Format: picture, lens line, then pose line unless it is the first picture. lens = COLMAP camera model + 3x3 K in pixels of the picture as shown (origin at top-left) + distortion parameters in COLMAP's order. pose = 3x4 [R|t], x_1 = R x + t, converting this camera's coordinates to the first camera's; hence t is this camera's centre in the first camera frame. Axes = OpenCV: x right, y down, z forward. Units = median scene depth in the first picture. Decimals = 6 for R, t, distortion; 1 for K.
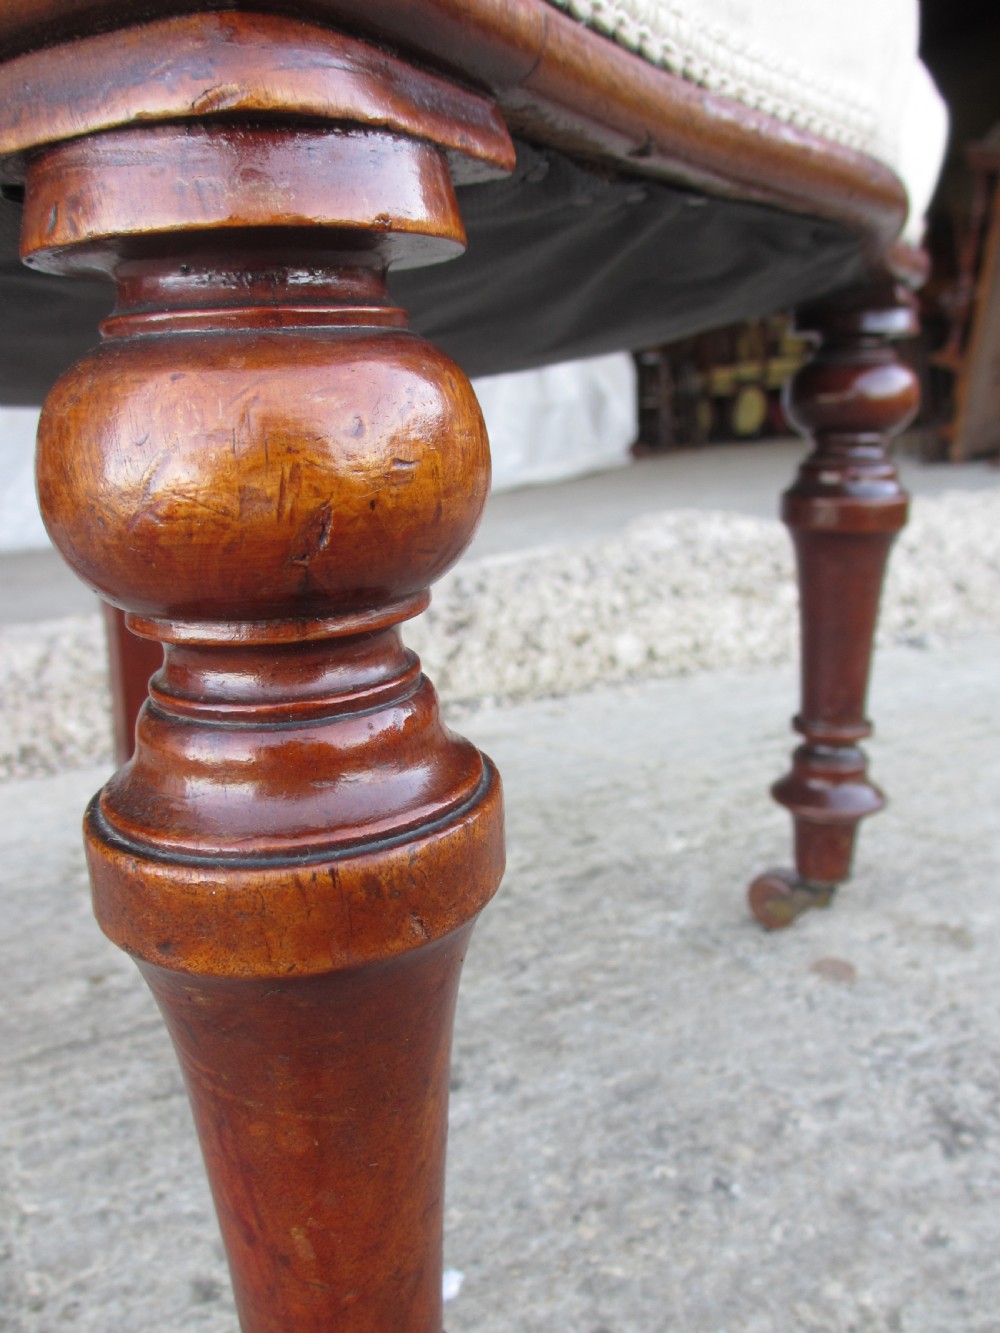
lens RADIAL K [[1120.5, 0, 512.8], [0, 1120.5, 658.9], [0, 0, 1]] dist [-0.050560, 0.016514]
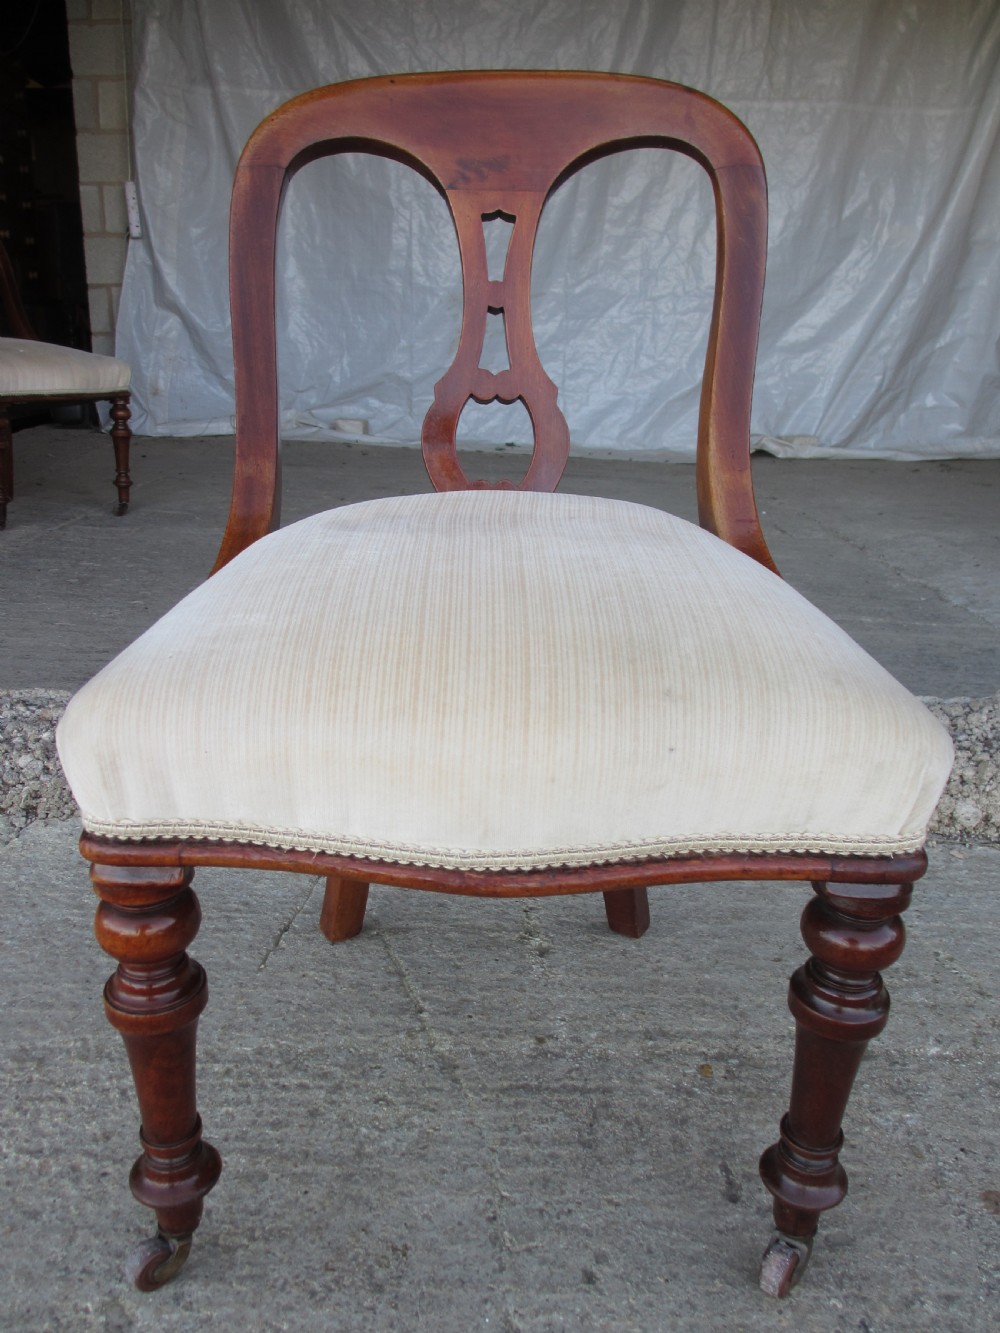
lens RADIAL K [[1120.5, 0, 498.7], [0, 1120.5, 670.2], [0, 0, 1]] dist [-0.050560, 0.016514]
pose [[0.919494, 0.217773, -0.327272, -0.005094], [-0.176427, 0.972586, 0.151492, -0.507174], [0.351291, -0.081556, 0.932708, -0.554276]]
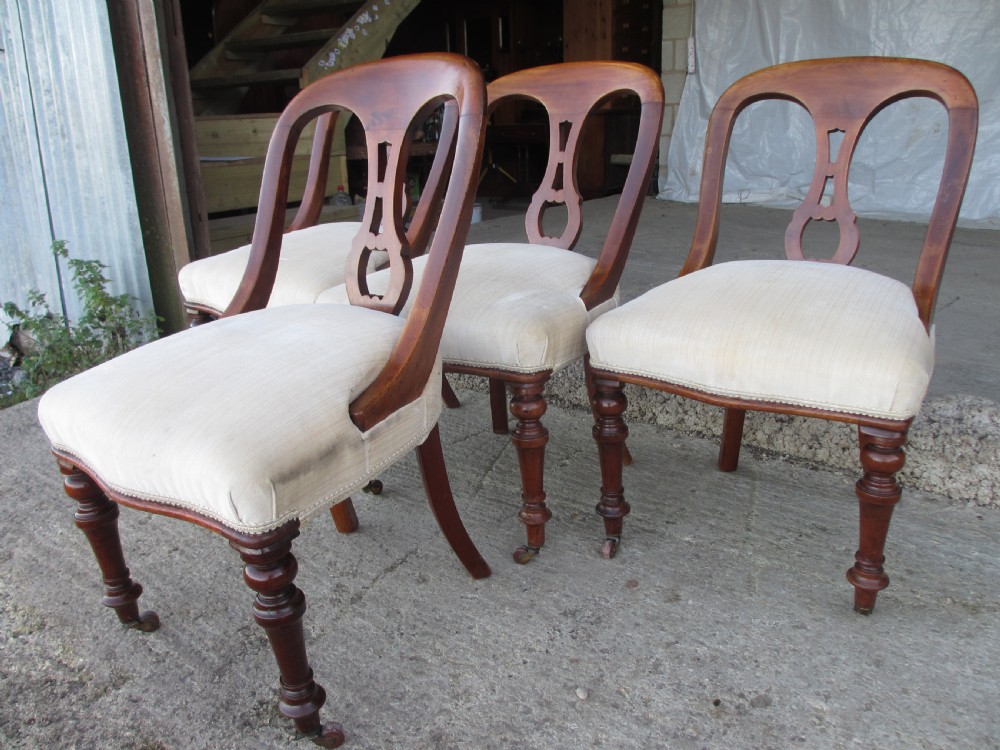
lens RADIAL K [[840.6, 0, 497.7], [0, 840.6, 371.2], [0, 0, 1]] dist [-0.050560, 0.016514]
pose [[0.523612, 0.328570, -0.786048, 1.703475], [-0.192287, 0.944410, 0.266676, -0.838524], [0.829973, 0.011512, 0.557684, -0.670408]]
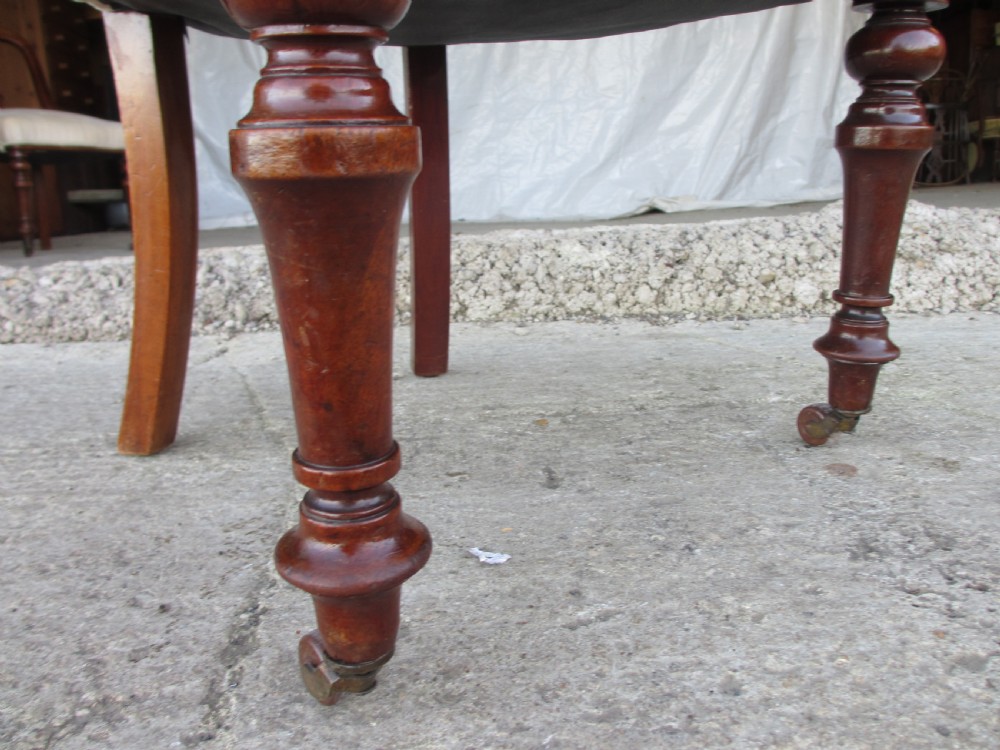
lens RADIAL K [[840.6, 0, 505.6], [0, 840.6, 379.1], [0, 0, 1]] dist [-0.050560, 0.016514]
pose [[0.939371, 0.118788, -0.321670, 0.202697], [-0.102769, 0.992487, 0.066395, 0.132665], [0.327140, -0.029312, 0.944521, -0.116733]]
